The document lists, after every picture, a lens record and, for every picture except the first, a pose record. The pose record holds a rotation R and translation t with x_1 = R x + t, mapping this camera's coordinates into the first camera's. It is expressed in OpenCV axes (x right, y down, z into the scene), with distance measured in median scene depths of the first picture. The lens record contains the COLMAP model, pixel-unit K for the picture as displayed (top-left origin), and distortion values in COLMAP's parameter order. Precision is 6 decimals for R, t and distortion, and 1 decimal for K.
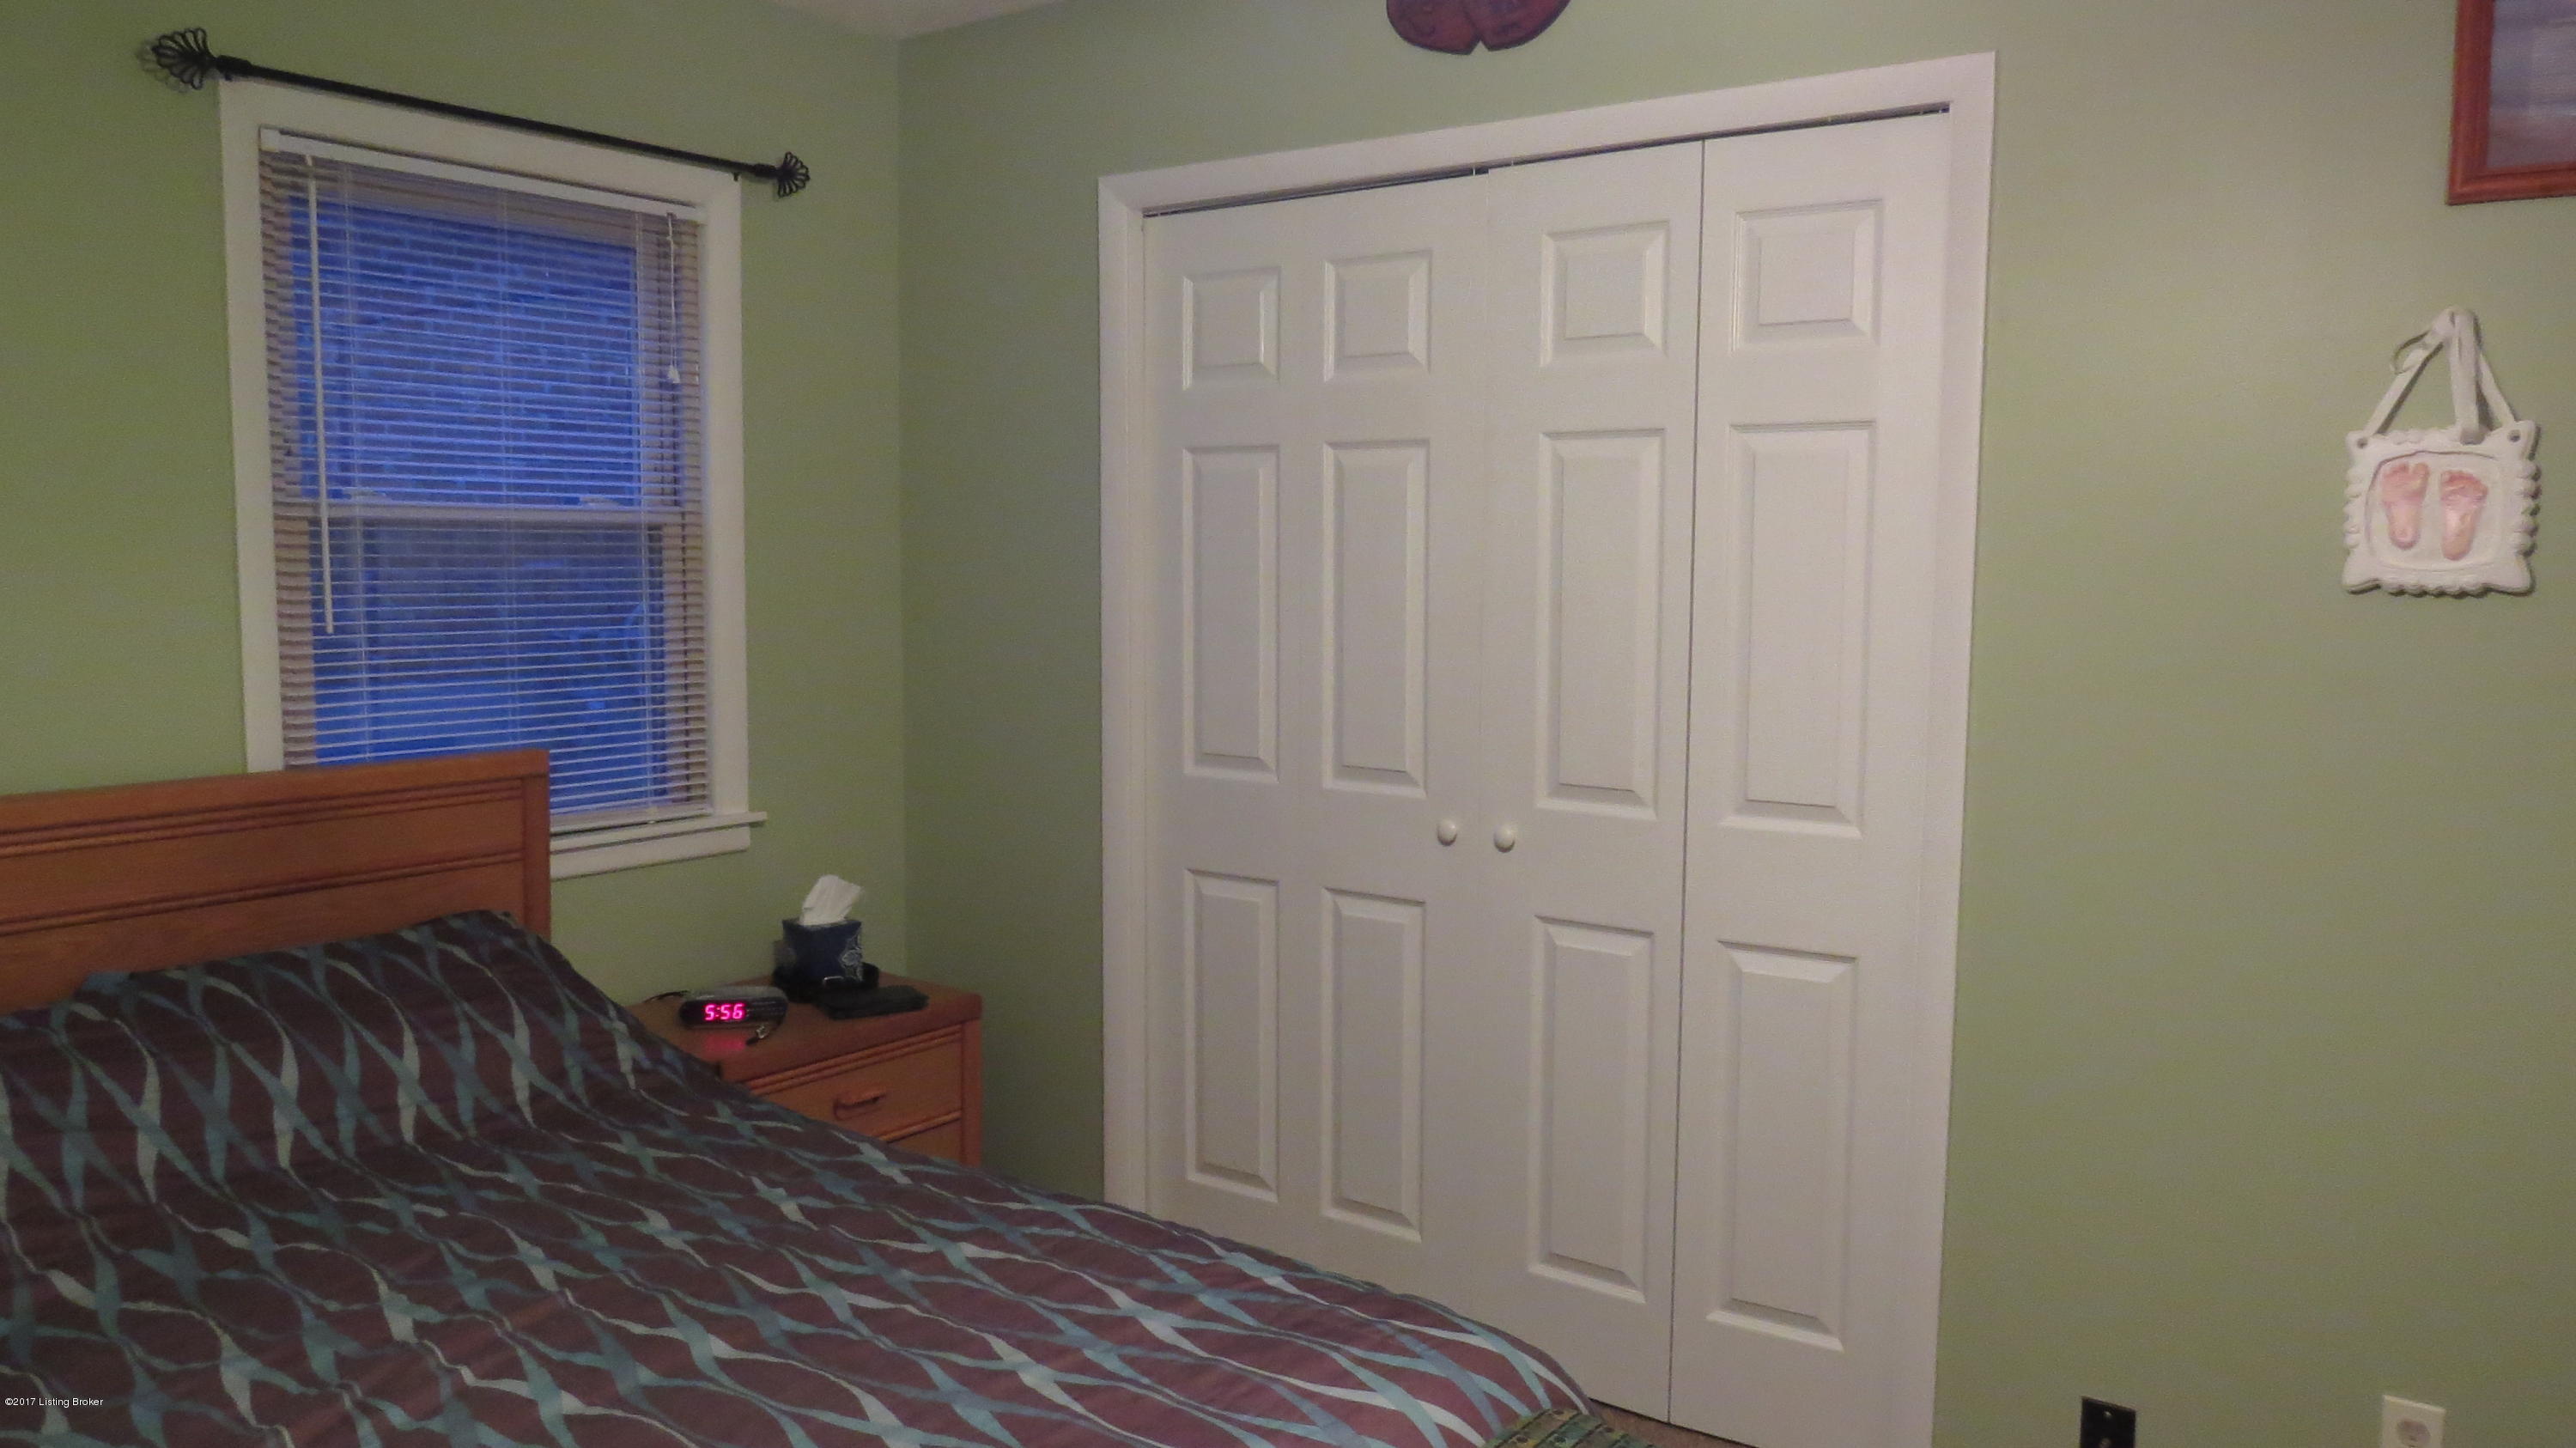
lens RADIAL K [[1855.4, 0, 1288.0], [0, 1855.4, 724.0], [0, 0, 1]] dist [-0.021547, 0.002137]
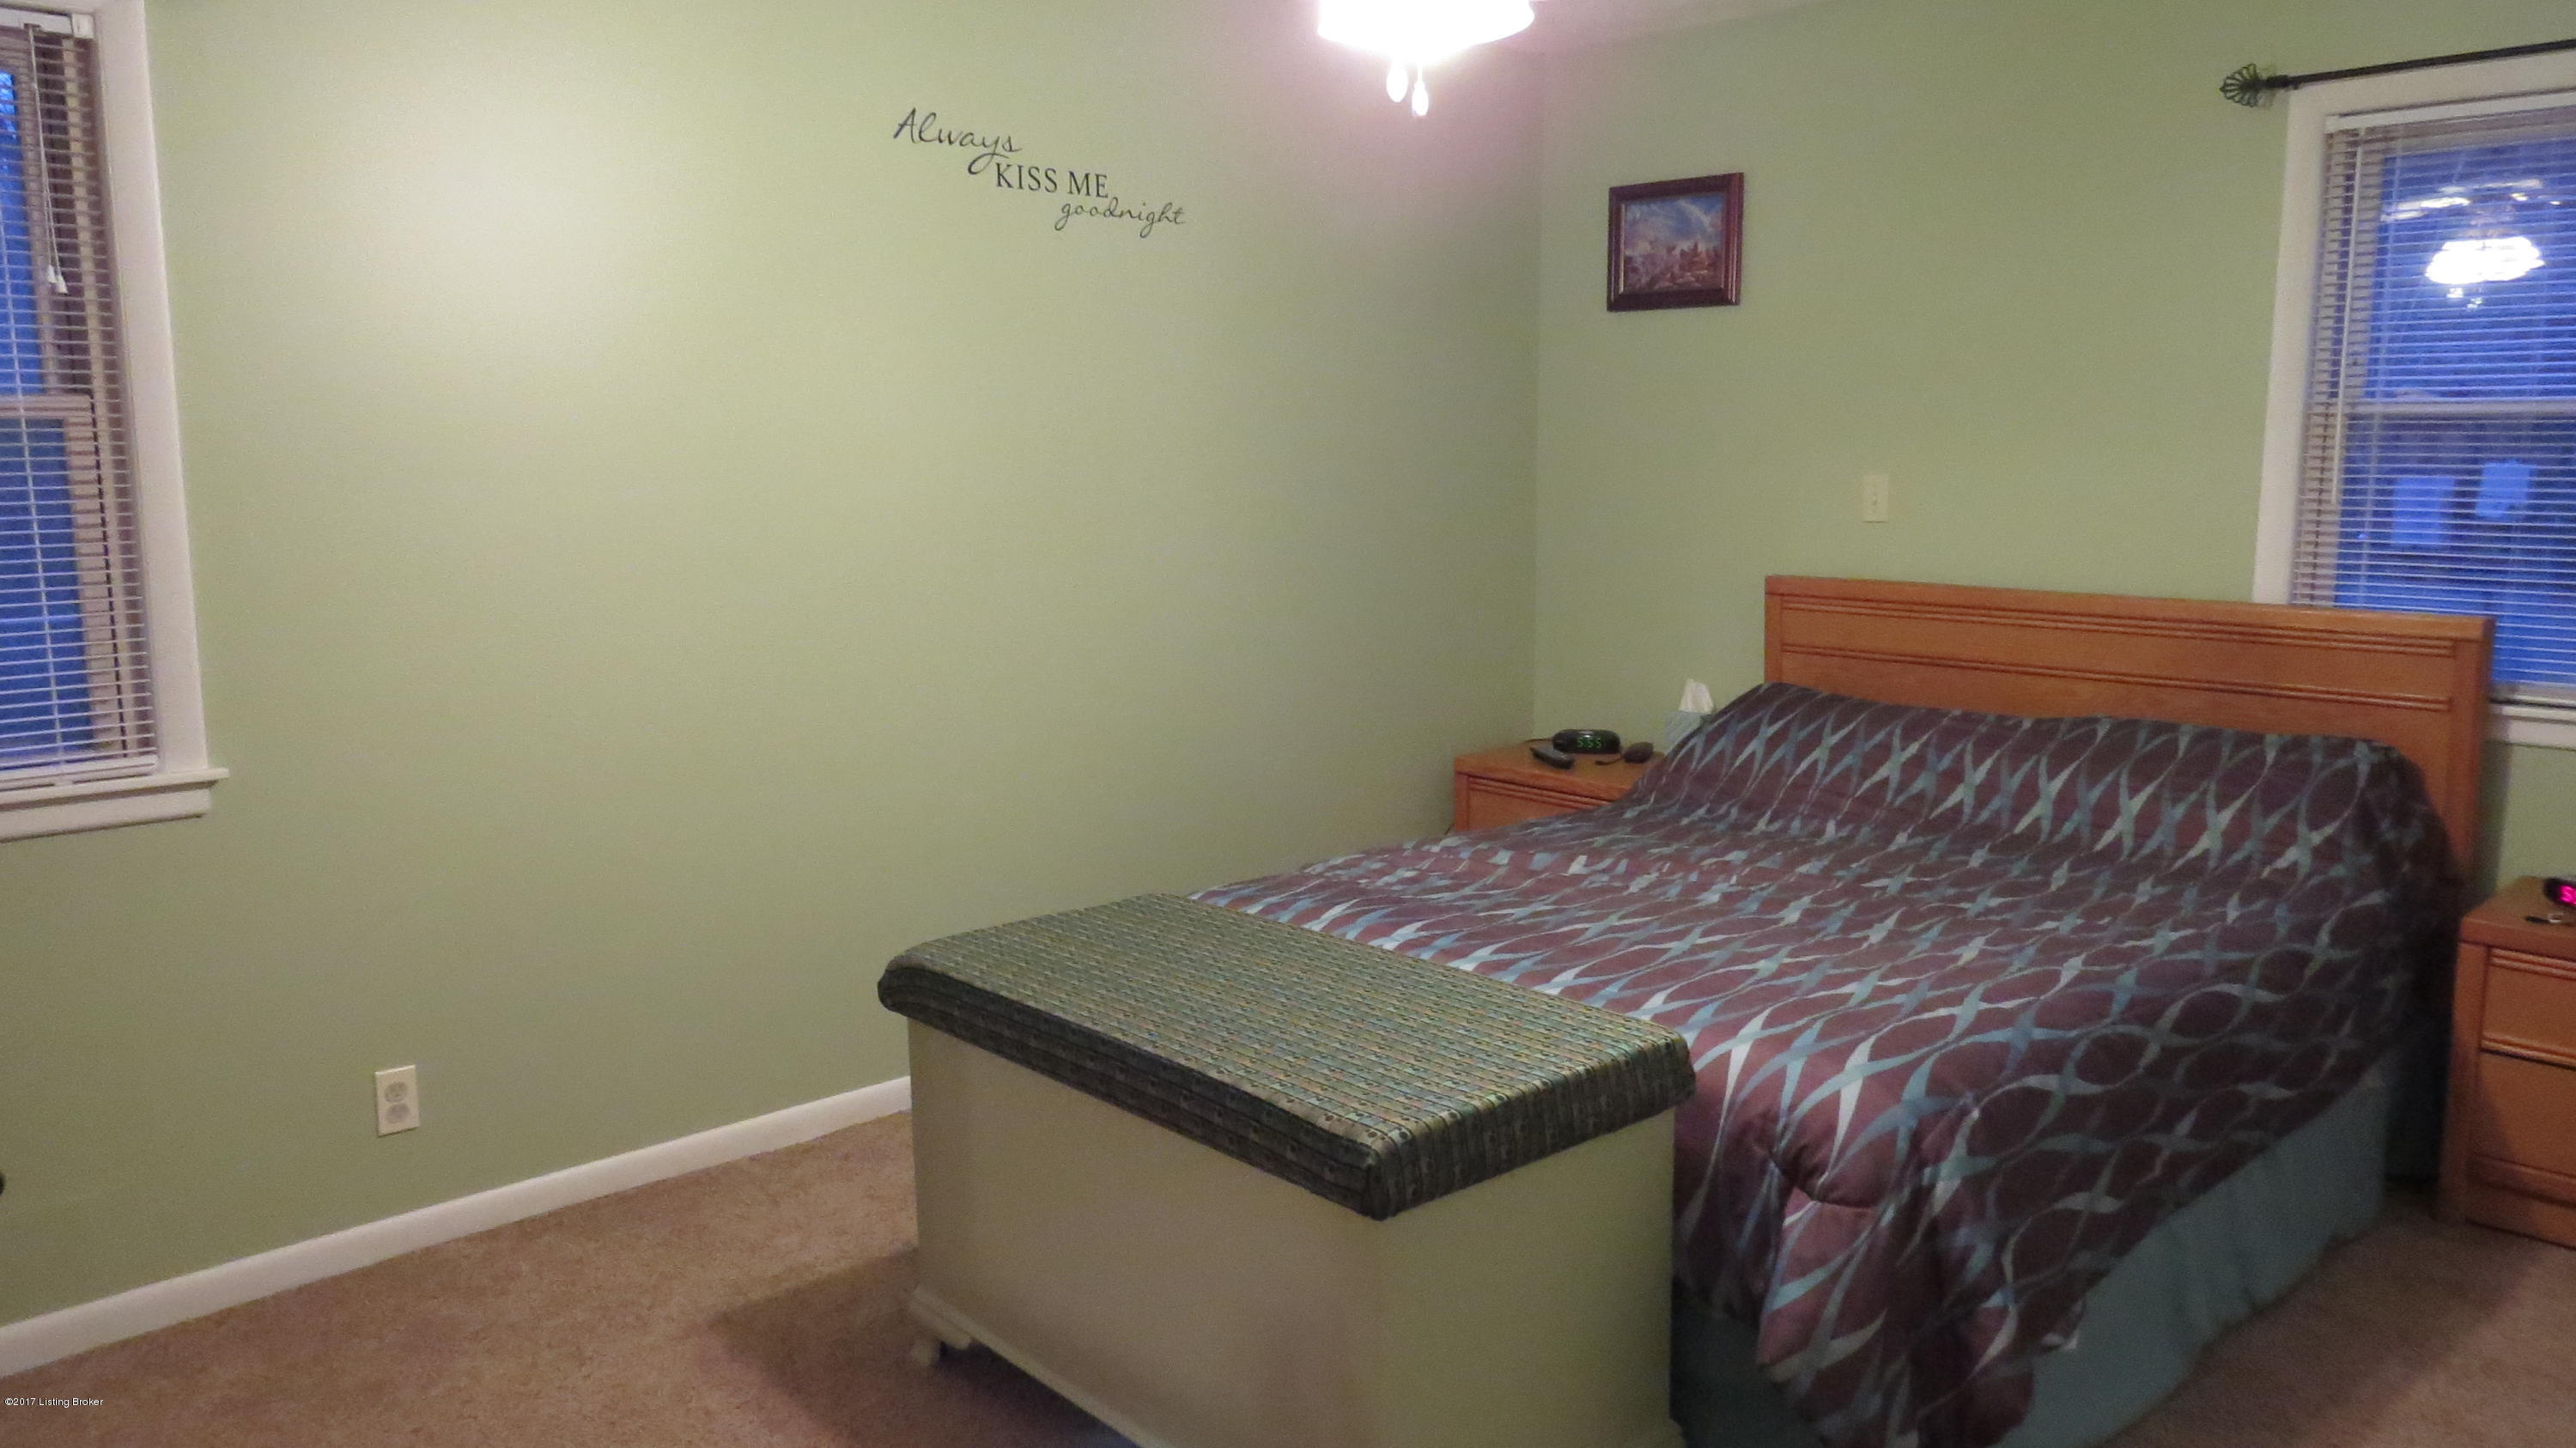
lens RADIAL K [[1855.4, 0, 1288.0], [0, 1855.4, 724.0], [0, 0, 1]] dist [-0.021547, 0.002137]
pose [[-0.175053, 0.142259, -0.974227, 0.938064], [-0.092879, 0.982707, 0.160186, -0.039785], [0.980168, 0.118526, -0.158813, 0.544403]]
